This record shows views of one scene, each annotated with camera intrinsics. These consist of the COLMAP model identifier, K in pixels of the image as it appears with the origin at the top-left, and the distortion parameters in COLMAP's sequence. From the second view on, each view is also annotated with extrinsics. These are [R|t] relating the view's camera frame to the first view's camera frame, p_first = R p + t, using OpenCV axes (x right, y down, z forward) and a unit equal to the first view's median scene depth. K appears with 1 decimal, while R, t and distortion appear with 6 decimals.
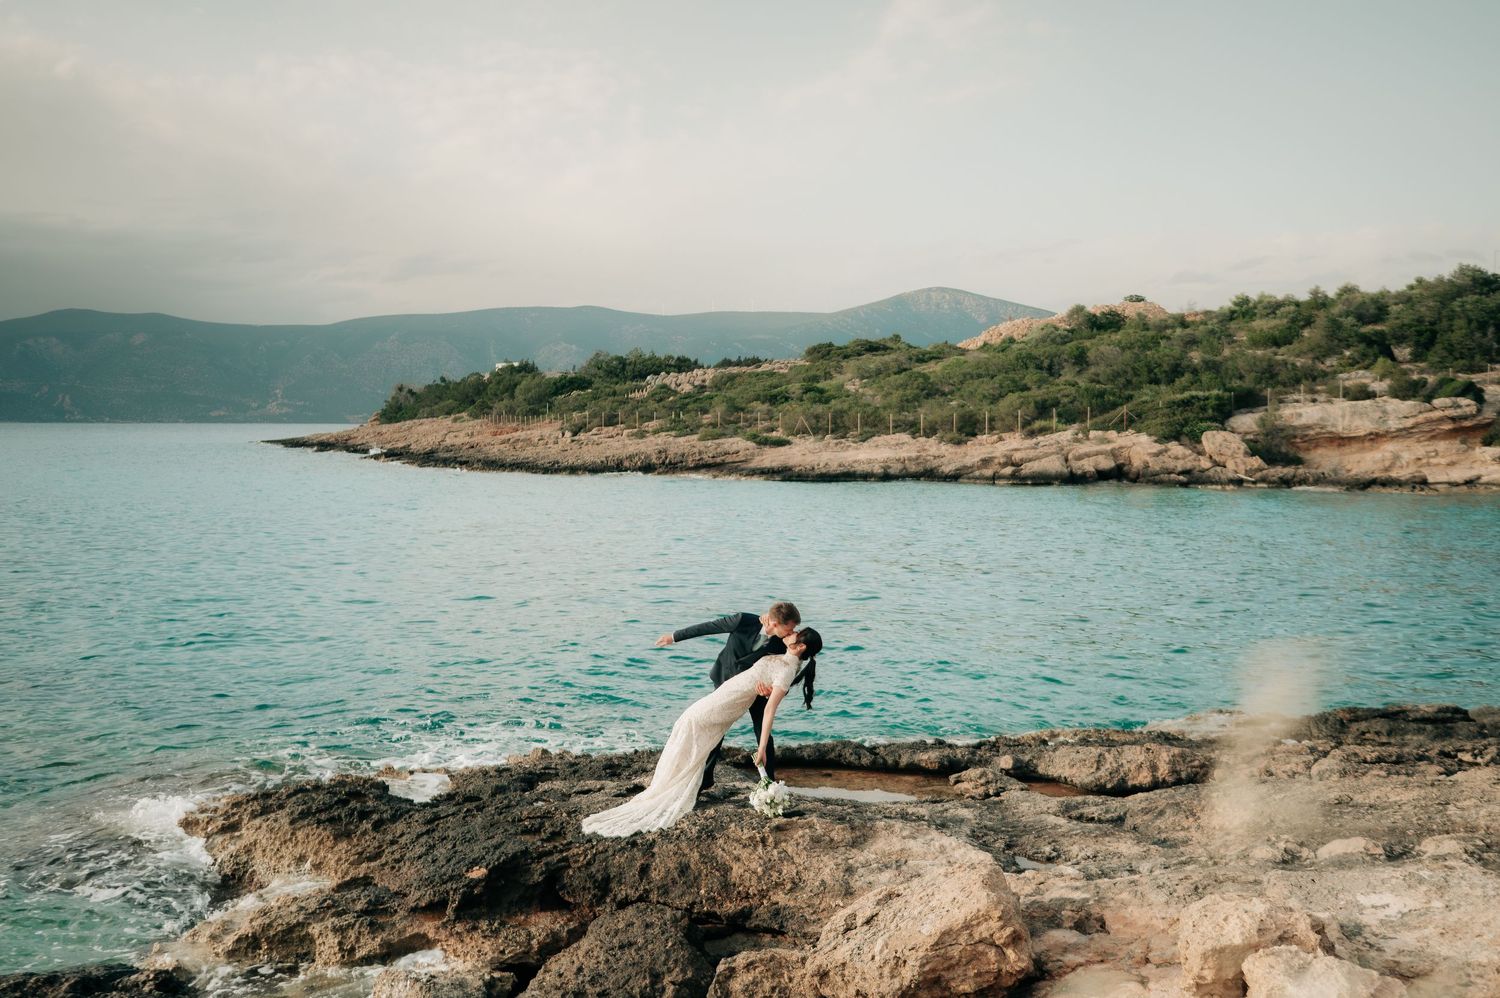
lens RADIAL K [[1463.5, 0, 750.7], [0, 1463.5, 505.7], [0, 0, 1]] dist [0.004544, 0.000121]
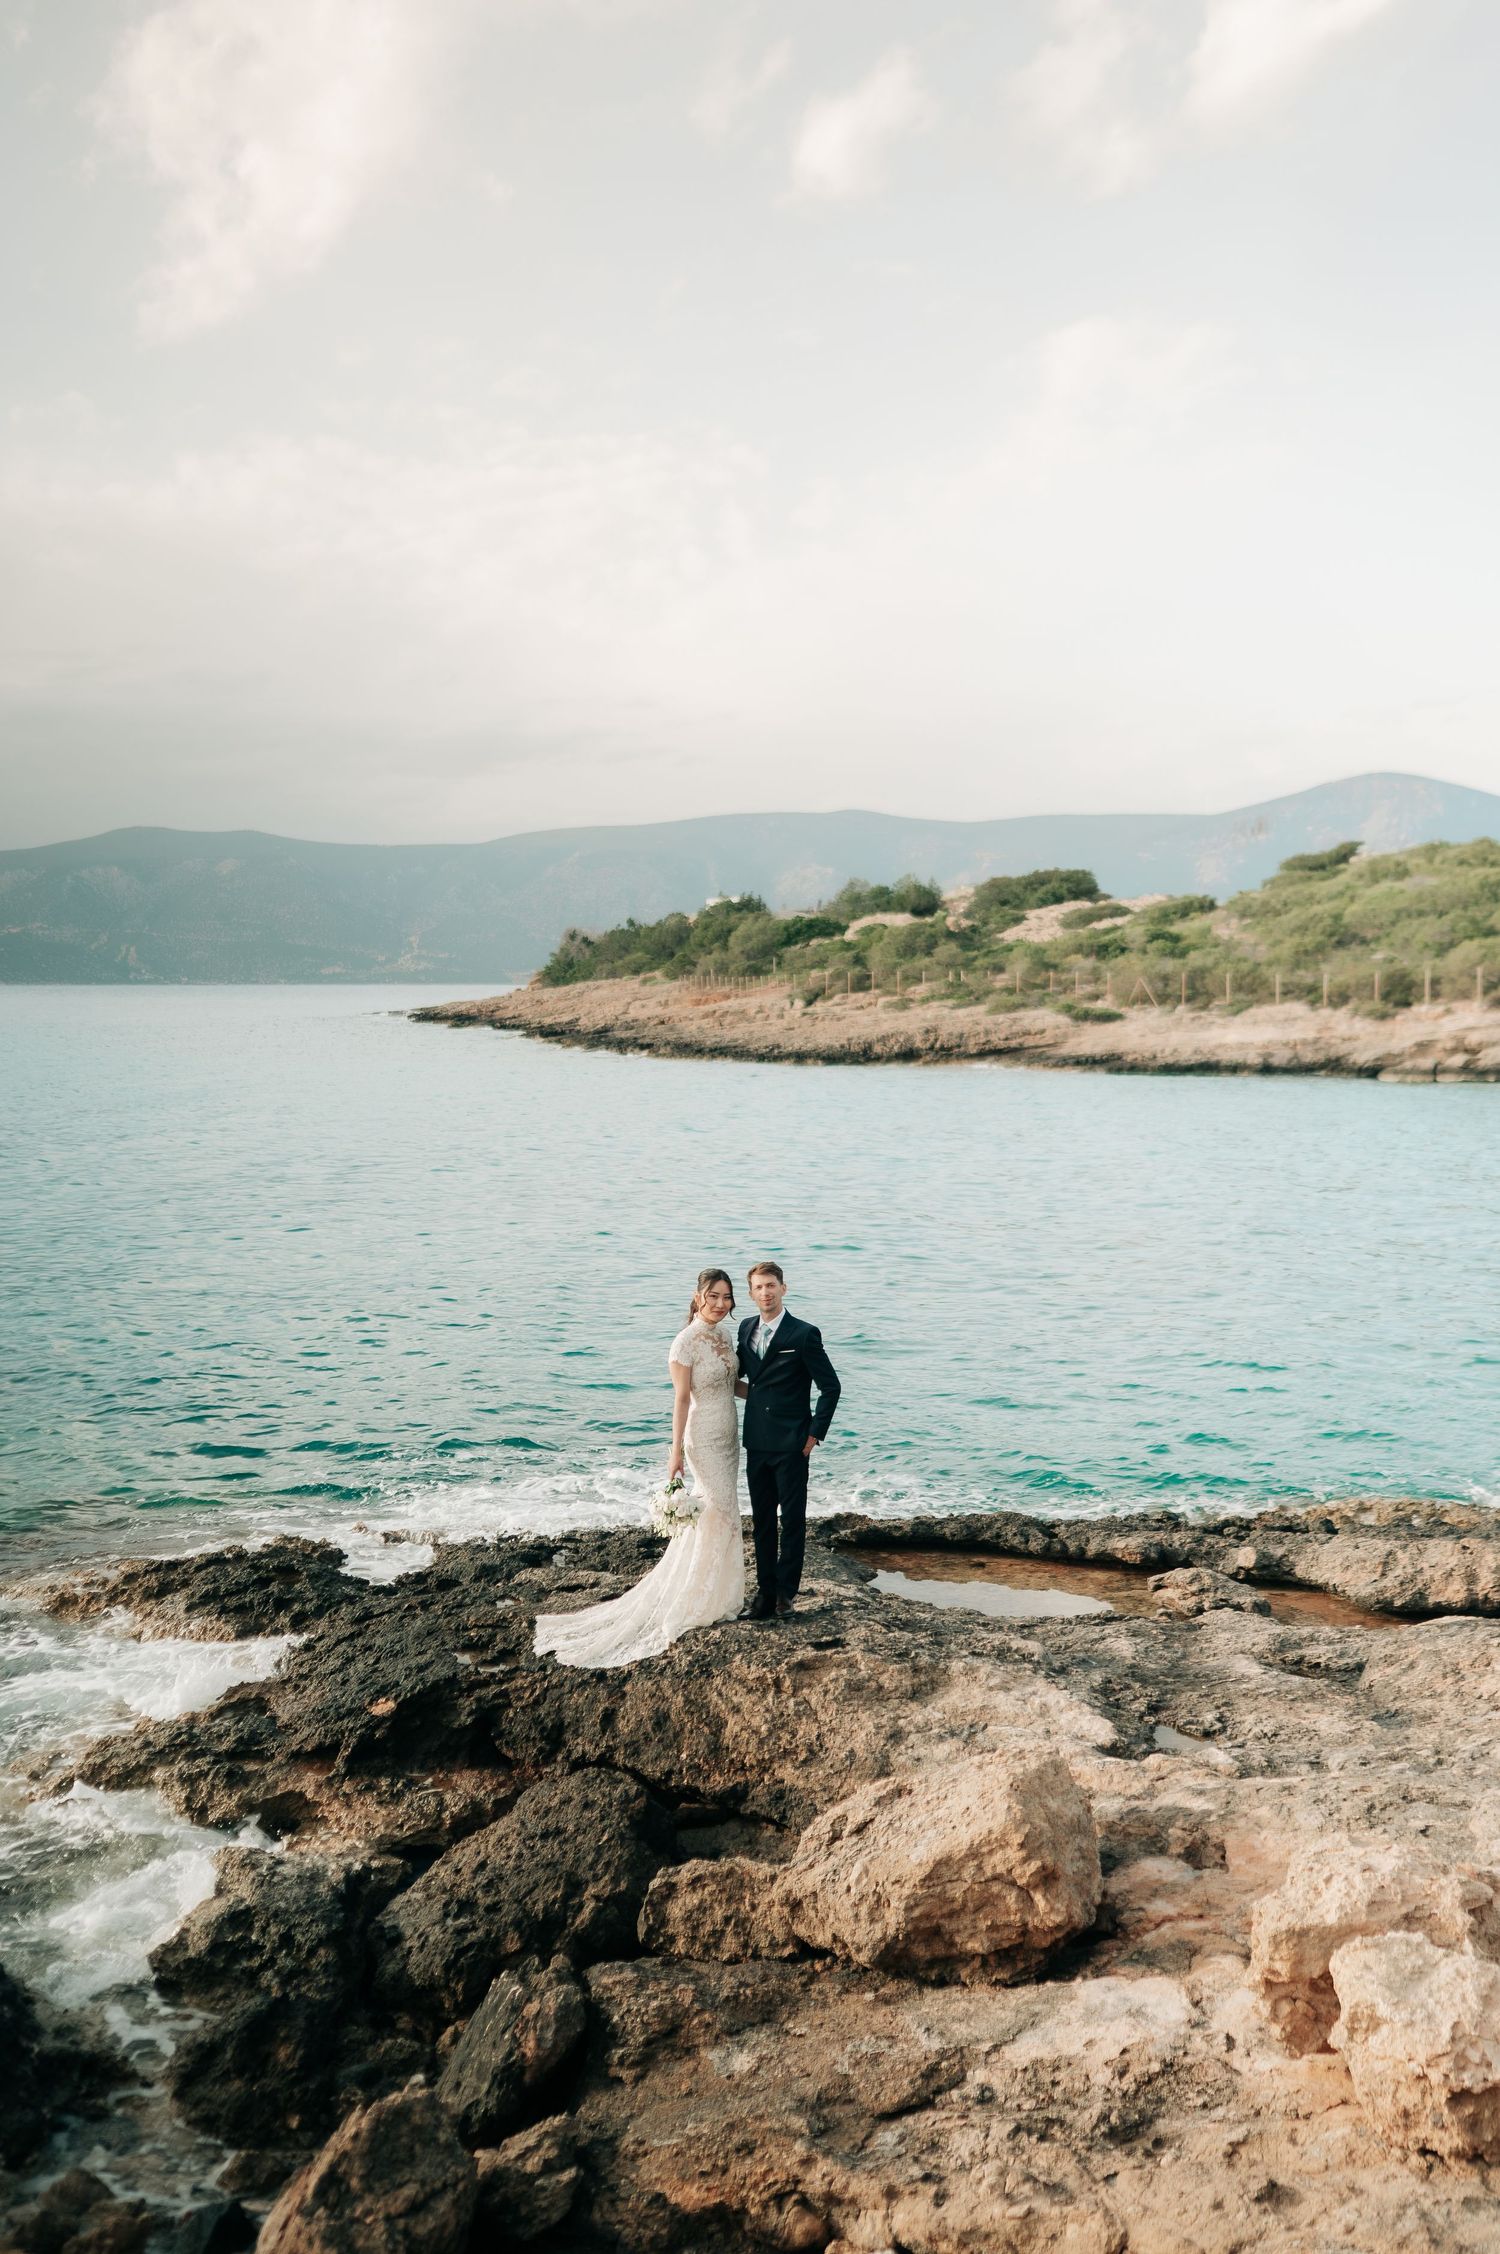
lens RADIAL K [[2155.9, 0, 750.0], [0, 2155.9, 1127.0], [0, 0, 1]] dist [0.008941, -0.004633]
pose [[0.987015, 0.006344, -0.160502, 0.142615], [-0.004395, 0.999912, 0.012495, -0.036686], [0.160567, -0.011627, 0.986956, 0.020069]]
